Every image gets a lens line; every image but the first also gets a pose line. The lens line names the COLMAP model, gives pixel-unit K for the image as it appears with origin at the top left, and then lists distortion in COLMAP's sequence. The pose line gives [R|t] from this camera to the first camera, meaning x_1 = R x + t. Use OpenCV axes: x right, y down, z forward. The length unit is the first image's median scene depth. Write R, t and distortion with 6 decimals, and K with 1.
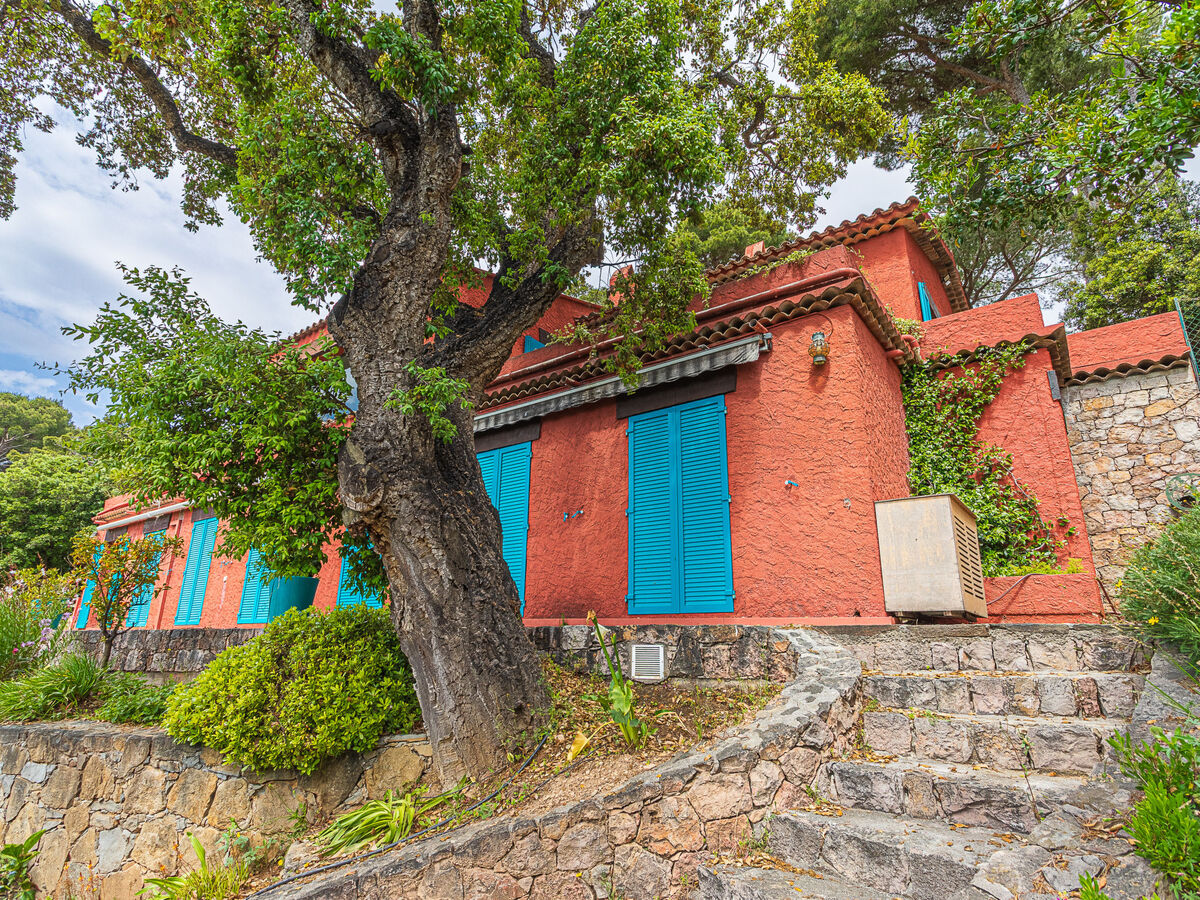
lens RADIAL K [[643.3, 0, 604.4], [0, 643.3, 454.1], [0, 0, 1]] dist [0.001637, 0.002075]
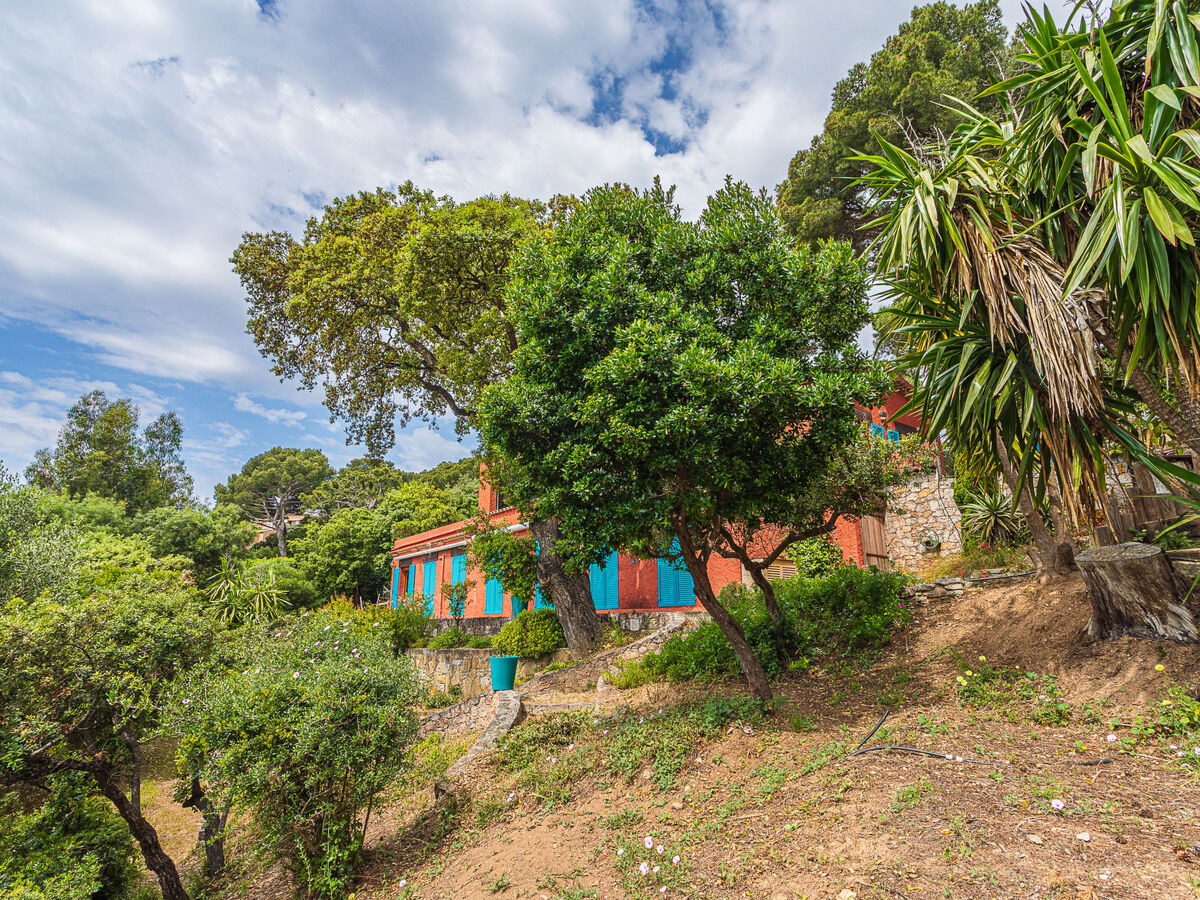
lens RADIAL K [[643.3, 0, 604.4], [0, 643.3, 454.1], [0, 0, 1]] dist [0.001637, 0.002075]
pose [[0.964374, -0.086343, -0.250054, 0.428854], [0.093071, 0.995544, 0.015185, -0.309799], [0.247629, -0.037917, 0.968113, -1.118220]]
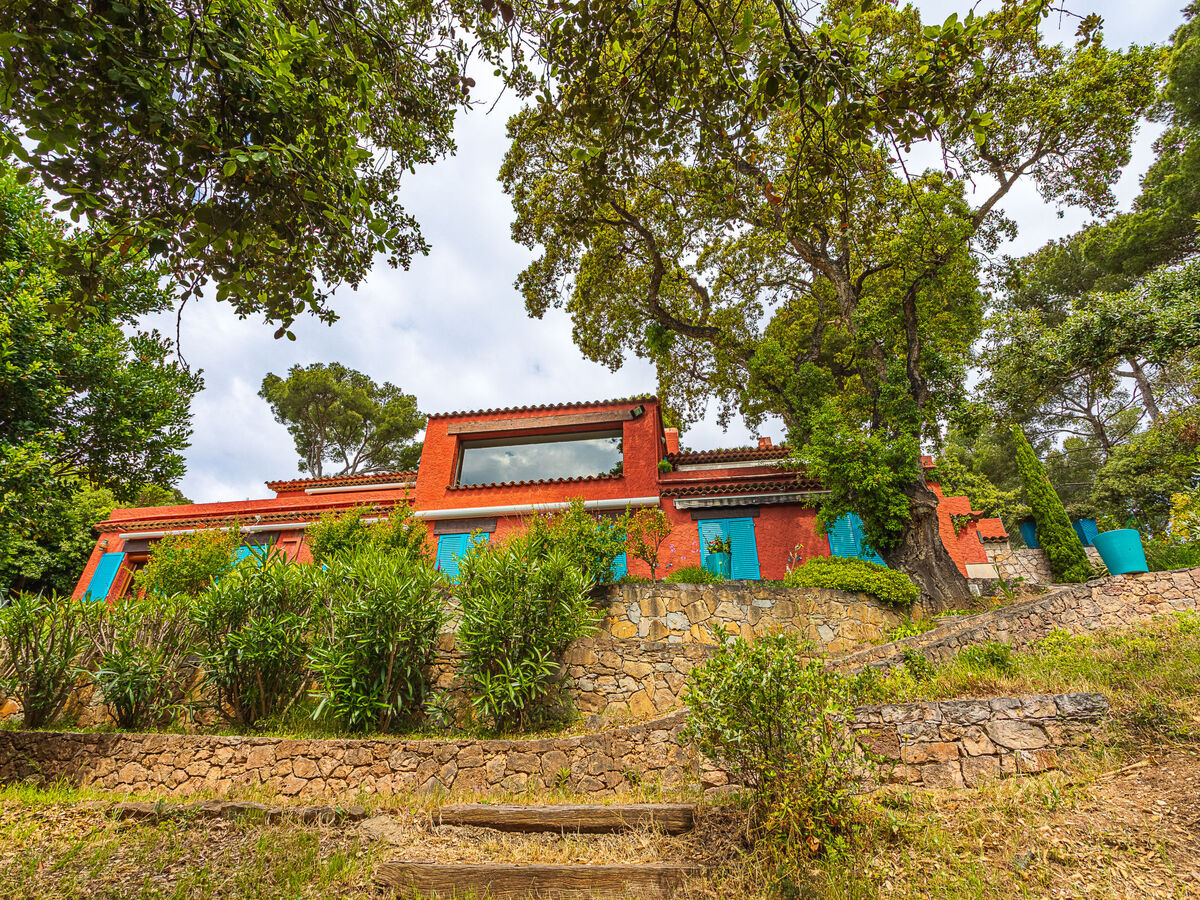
lens RADIAL K [[643.3, 0, 604.4], [0, 643.3, 454.1], [0, 0, 1]] dist [0.001637, 0.002075]
pose [[0.877063, 0.249458, 0.410526, -1.381373], [-0.134586, 0.947972, -0.288506, 0.422077], [-0.461137, 0.197787, 0.865005, -0.391628]]
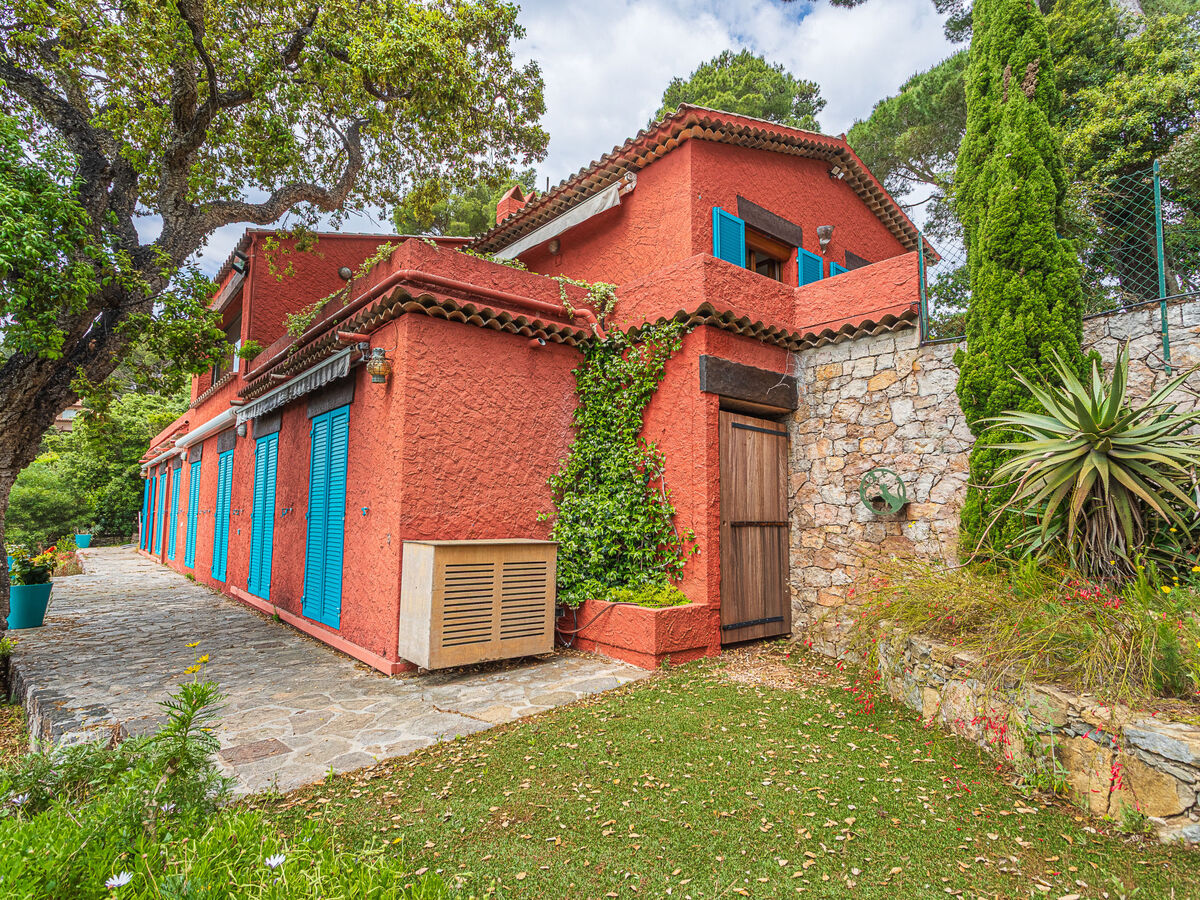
lens RADIAL K [[643.3, 0, 604.4], [0, 643.3, 454.1], [0, 0, 1]] dist [0.001637, 0.002075]
pose [[0.974980, -0.028524, -0.220454, 0.700261], [0.070715, 0.980013, 0.185940, -0.156647], [0.210744, -0.196877, 0.957511, 0.137050]]
